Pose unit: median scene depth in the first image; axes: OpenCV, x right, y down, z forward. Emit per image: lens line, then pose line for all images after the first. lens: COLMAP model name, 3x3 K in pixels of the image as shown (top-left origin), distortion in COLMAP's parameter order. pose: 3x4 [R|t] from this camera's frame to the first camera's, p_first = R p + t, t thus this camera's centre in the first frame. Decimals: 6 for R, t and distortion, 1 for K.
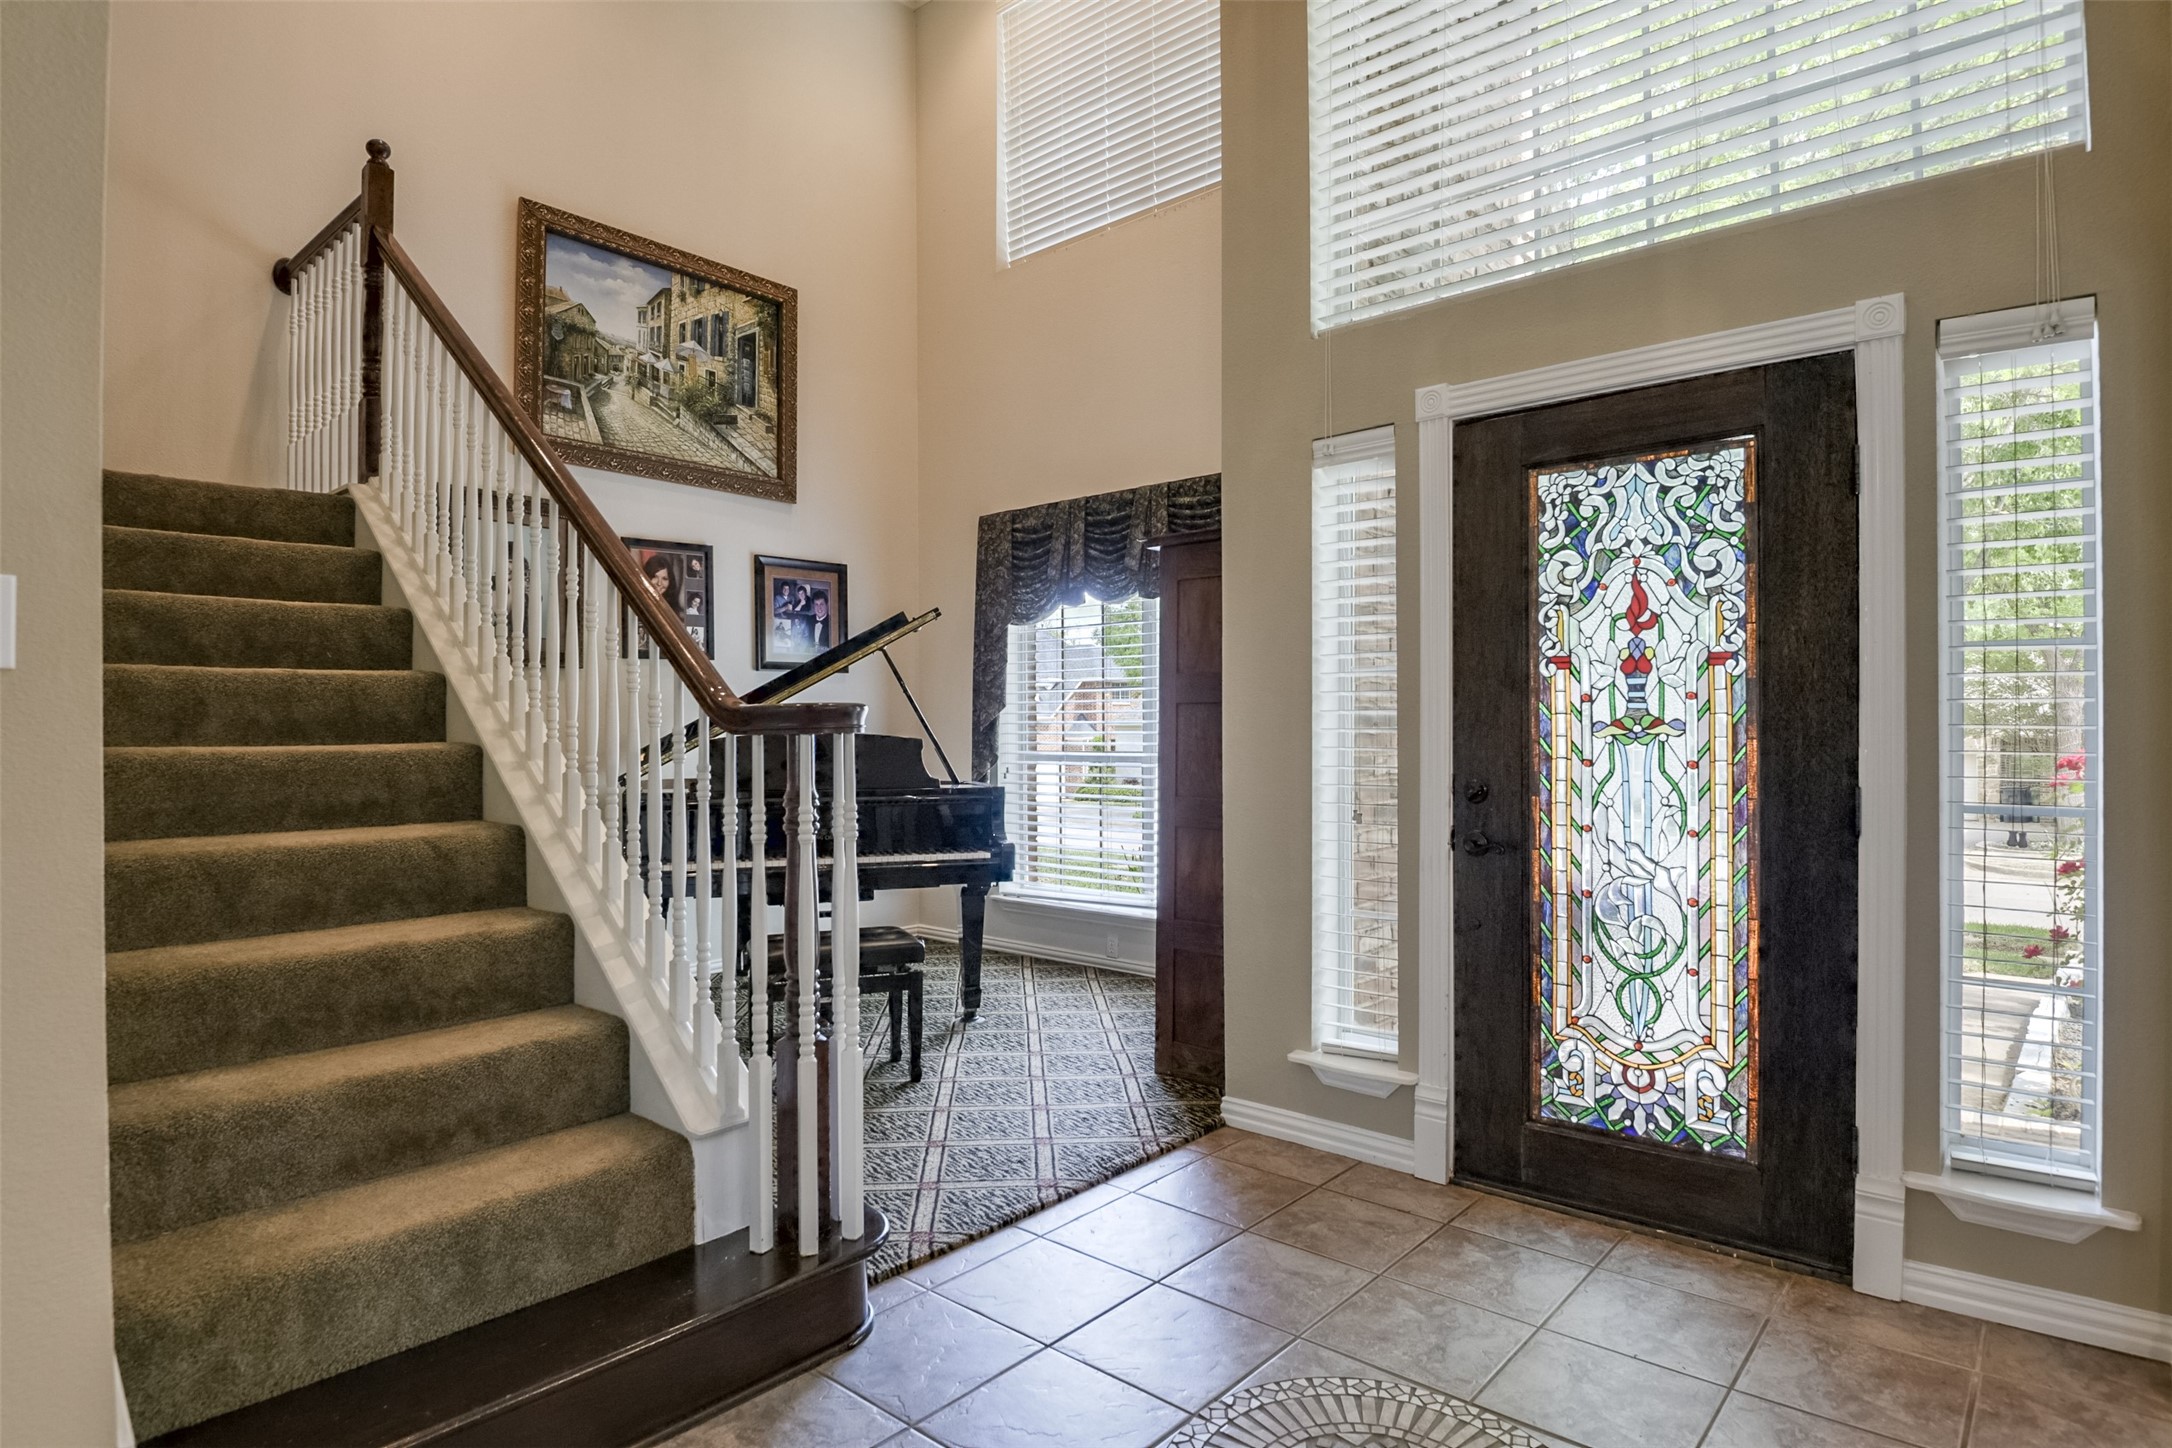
lens RADIAL K [[1160.1, 0, 1084.4], [0, 1160.1, 729.4], [0, 0, 1]] dist [0.003397, -0.032757]
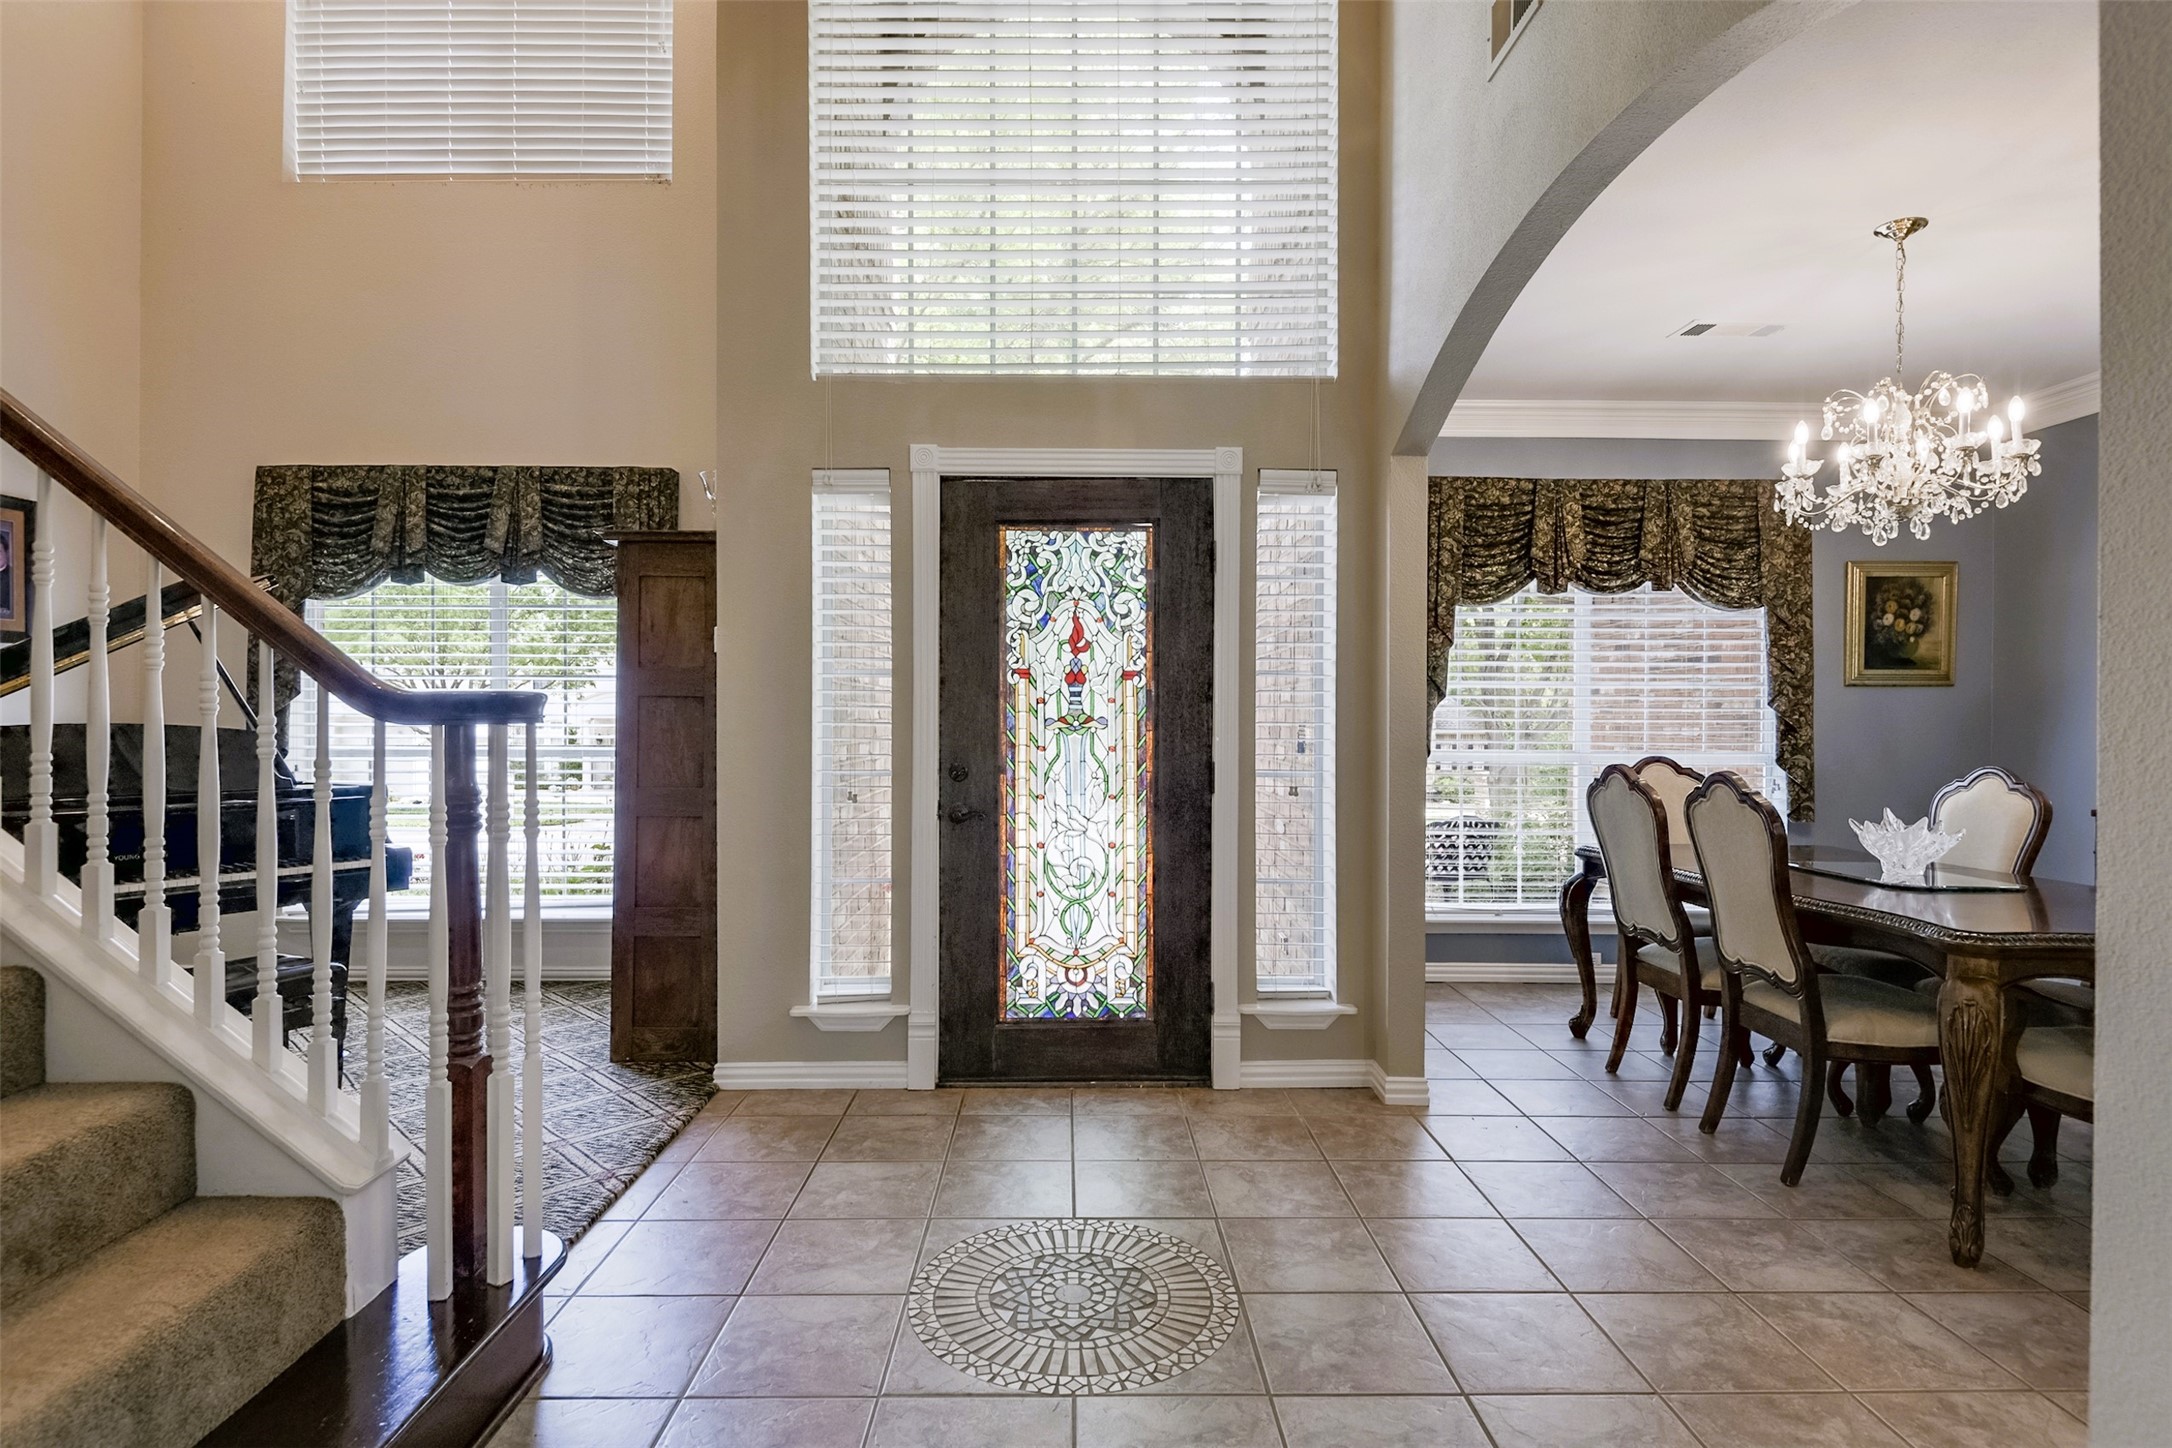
lens RADIAL K [[1090.7, 0, 1086.0], [0, 1090.7, 724.0], [0, 0, 1]] dist [0.018650, -0.025388]
pose [[0.736916, 0.005034, 0.675965, -0.383783], [-0.005649, 0.999983, -0.001289, 0.001534], [-0.675960, -0.002869, 0.736932, 0.028605]]
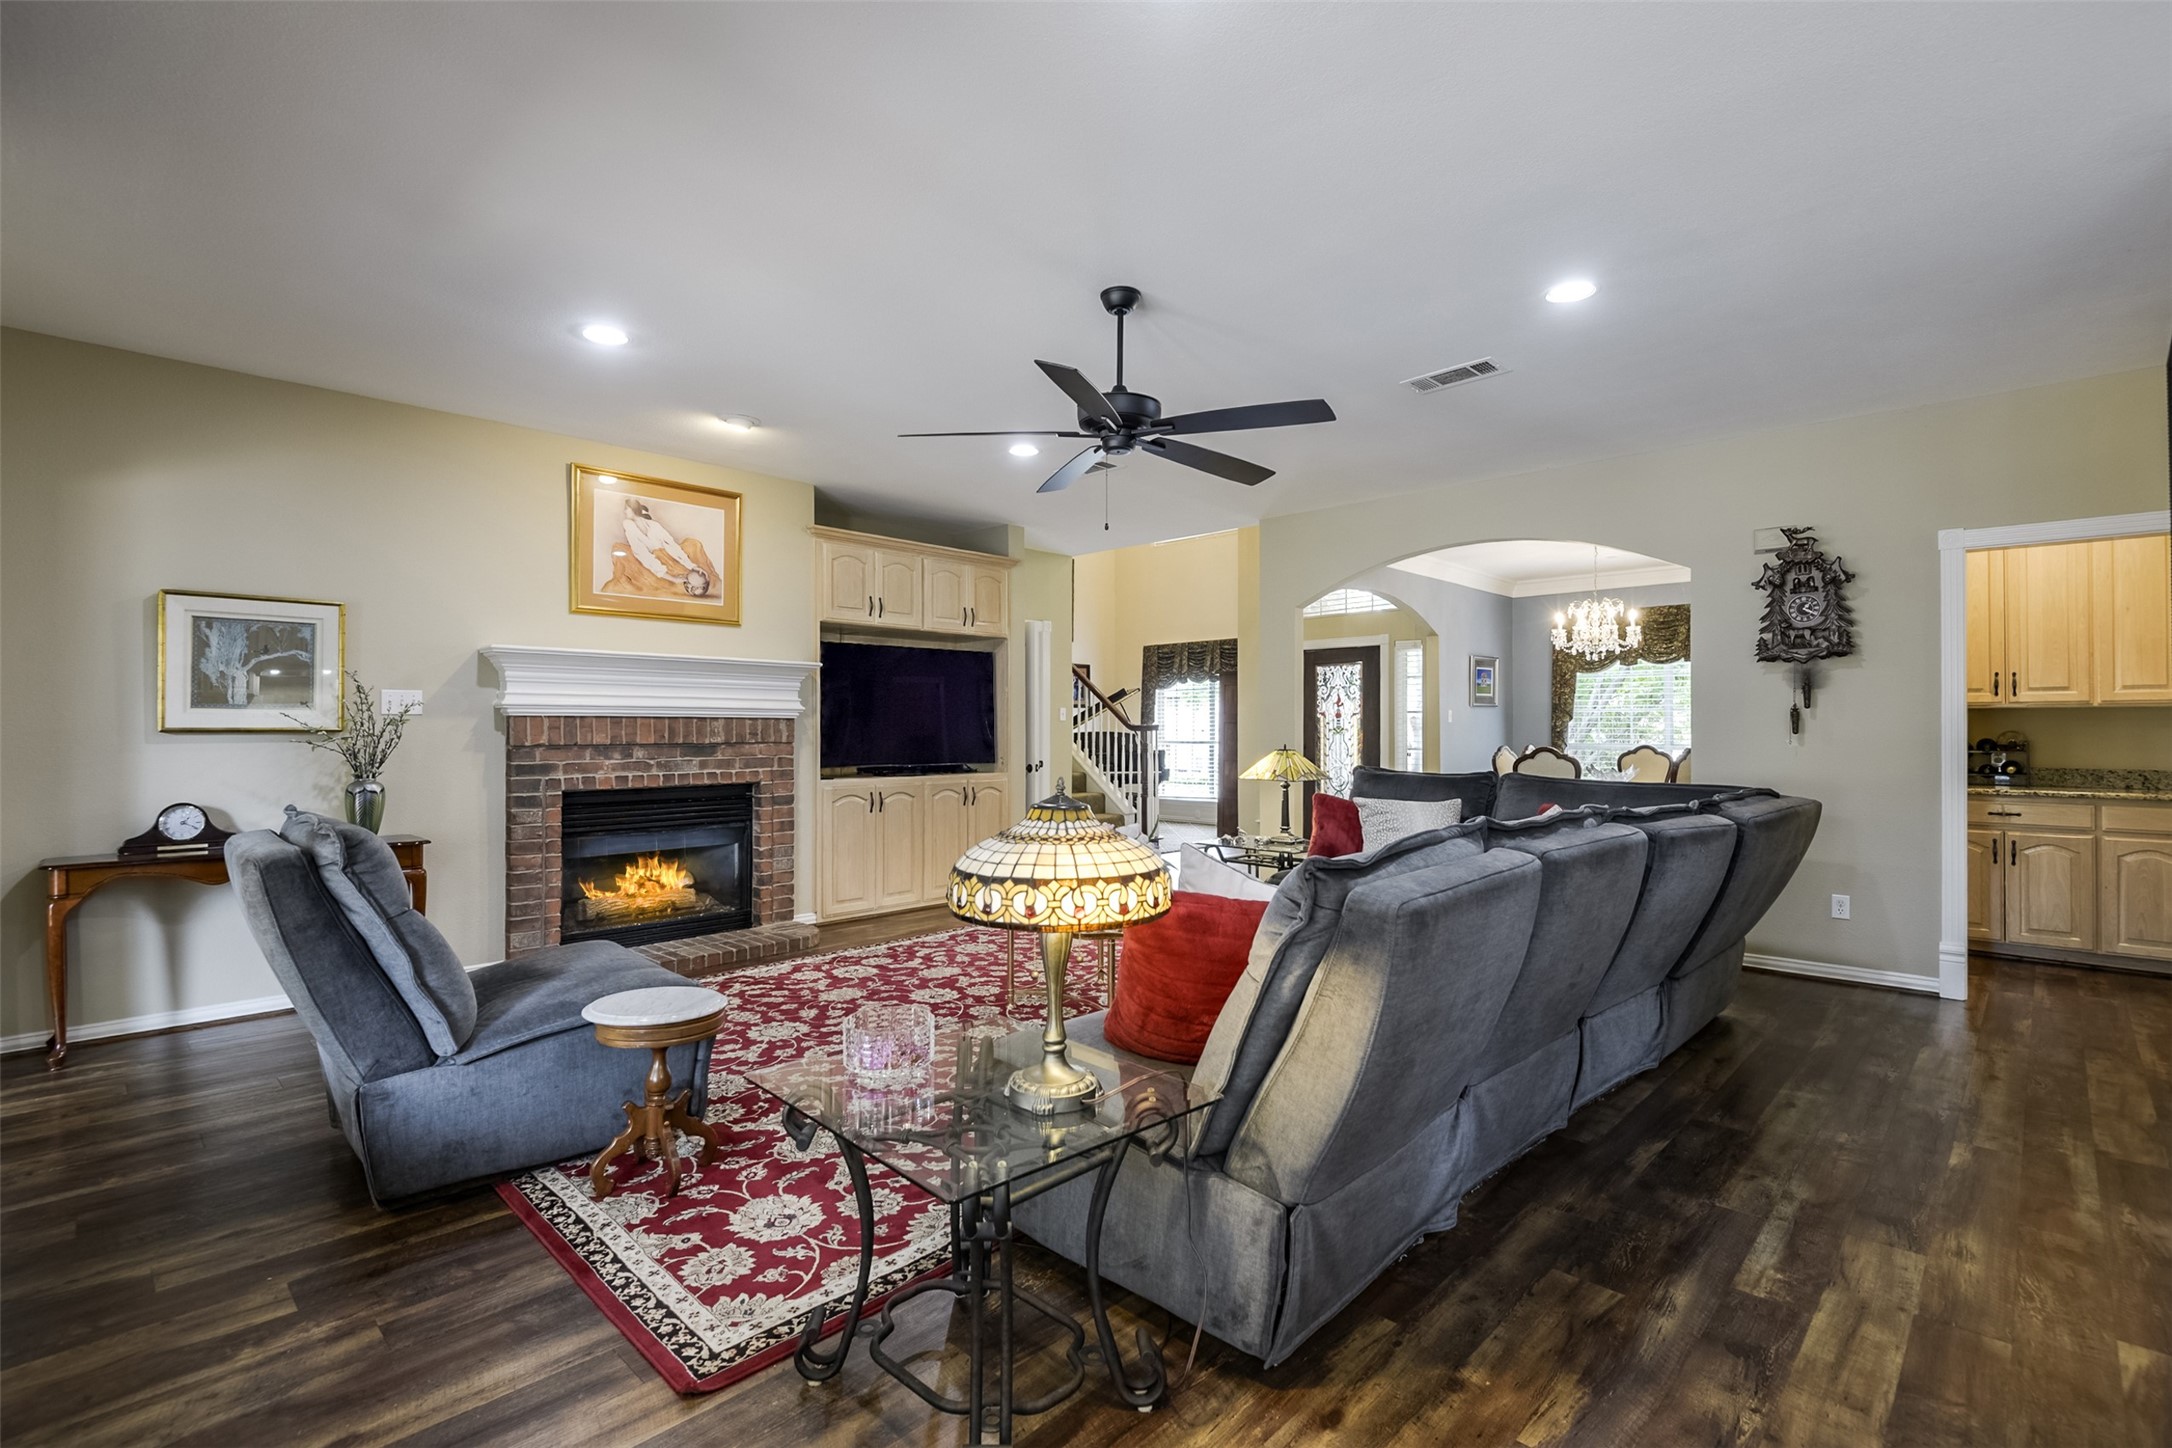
lens RADIAL K [[975.6, 0, 1086.0], [0, 975.6, 724.0], [0, 0, 1]] dist [-0.025169, -0.000361]
pose [[0.999040, 0.002896, -0.043712, -0.260127], [-0.003072, 0.999987, -0.003957, -0.007203], [0.043700, 0.004087, 0.999036, -2.420087]]
